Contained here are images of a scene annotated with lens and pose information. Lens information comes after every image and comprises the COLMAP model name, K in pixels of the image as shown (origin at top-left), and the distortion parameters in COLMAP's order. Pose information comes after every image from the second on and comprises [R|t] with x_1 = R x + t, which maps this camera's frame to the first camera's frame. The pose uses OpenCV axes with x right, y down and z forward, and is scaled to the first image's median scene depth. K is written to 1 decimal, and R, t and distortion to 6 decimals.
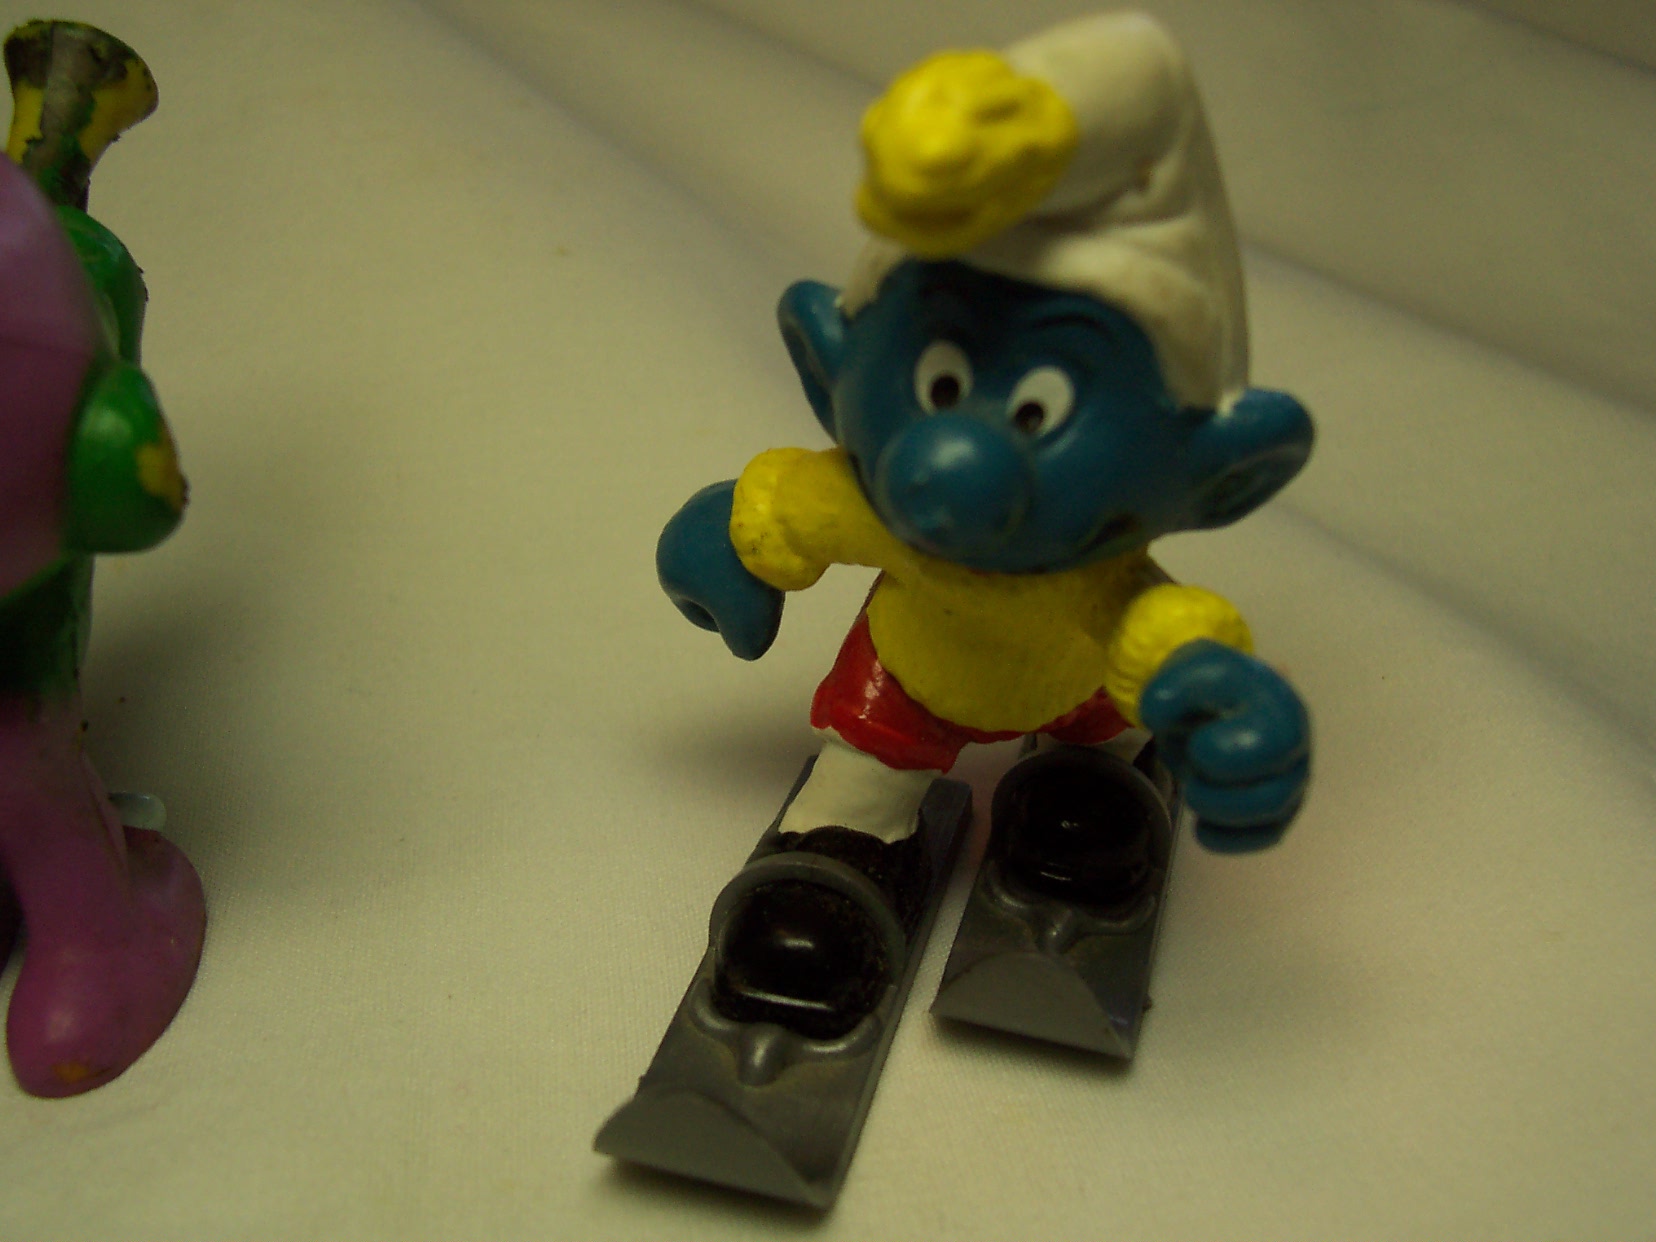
lens RADIAL K [[1762.8, 0, 828.0], [0, 1762.8, 621.0], [0, 0, 1]] dist [-0.110622, 0.002042]
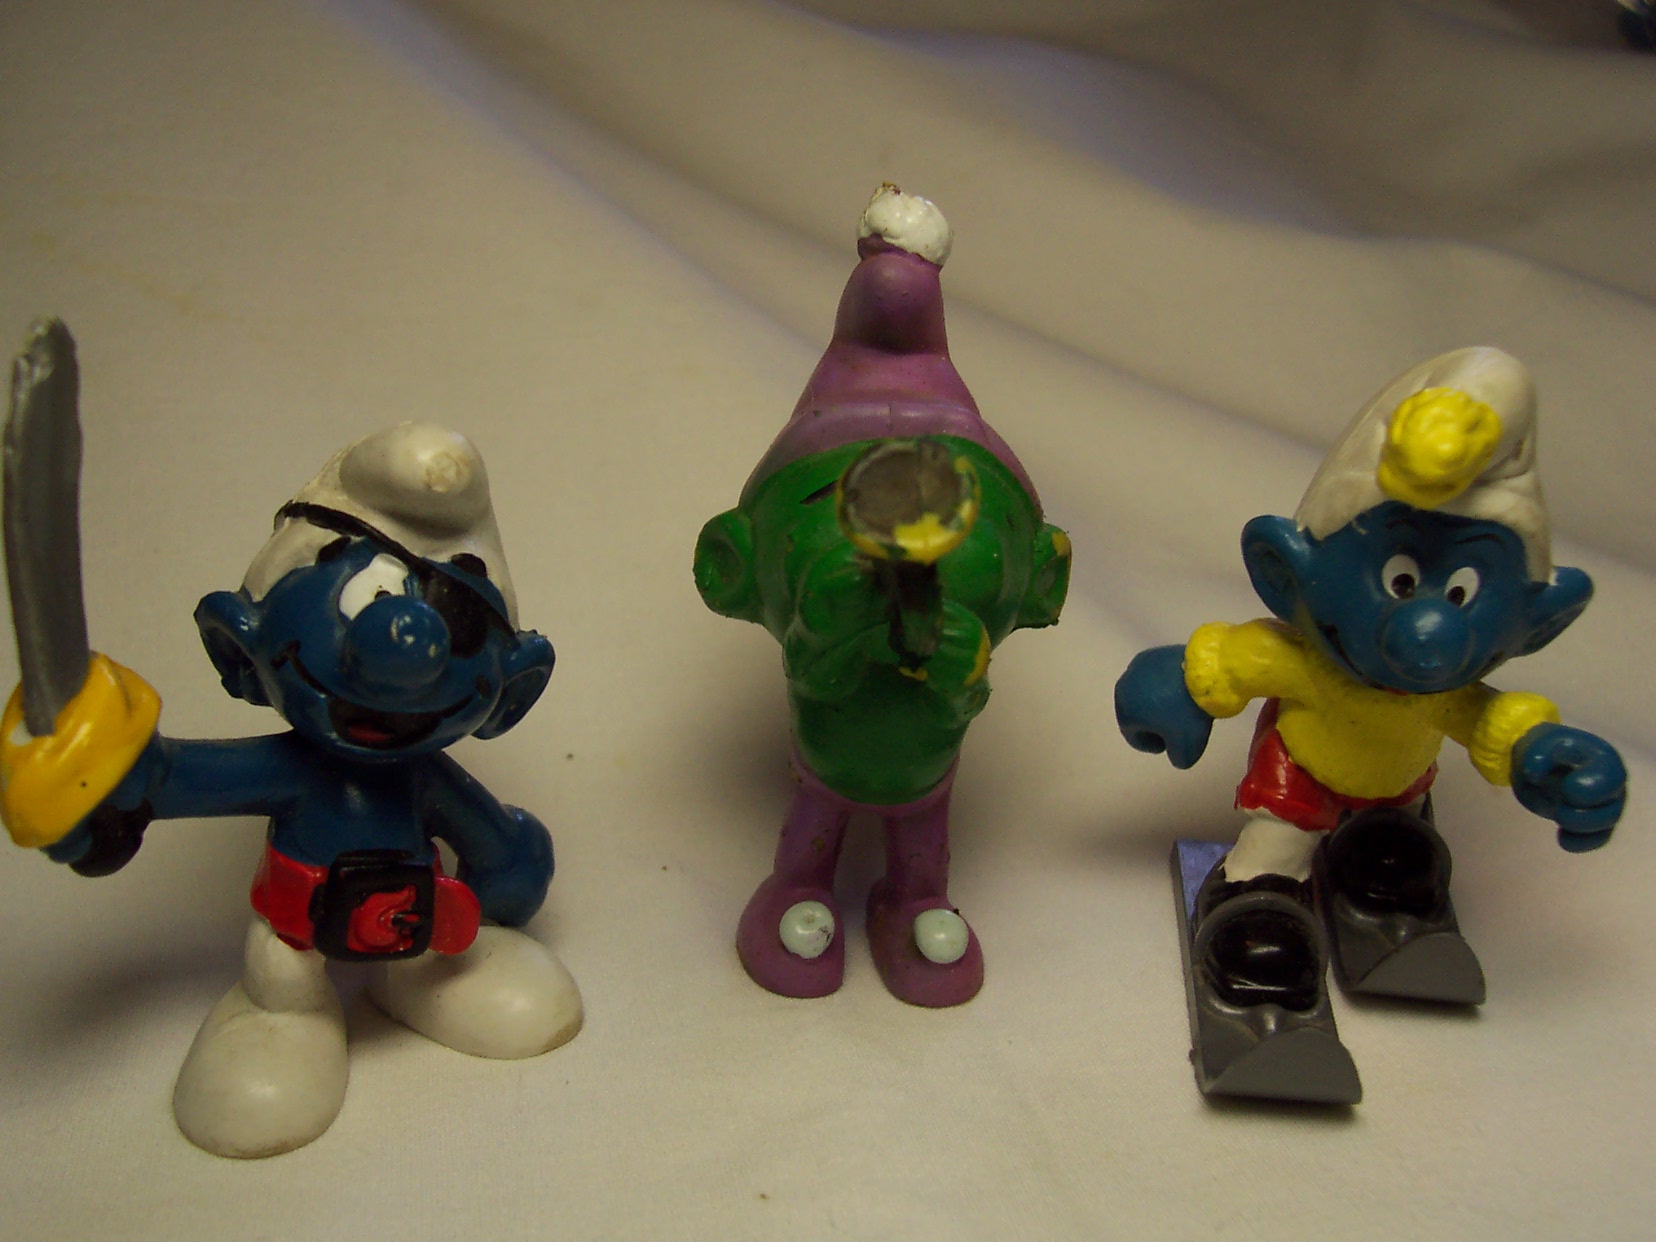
lens RADIAL K [[1762.8, 0, 828.0], [0, 1762.8, 621.0], [0, 0, 1]] dist [-0.110622, 0.002042]
pose [[0.984160, -0.068536, 0.163500, -0.609731], [0.081680, 0.993827, -0.075069, -0.015568], [-0.157346, 0.087235, 0.983683, -0.424602]]
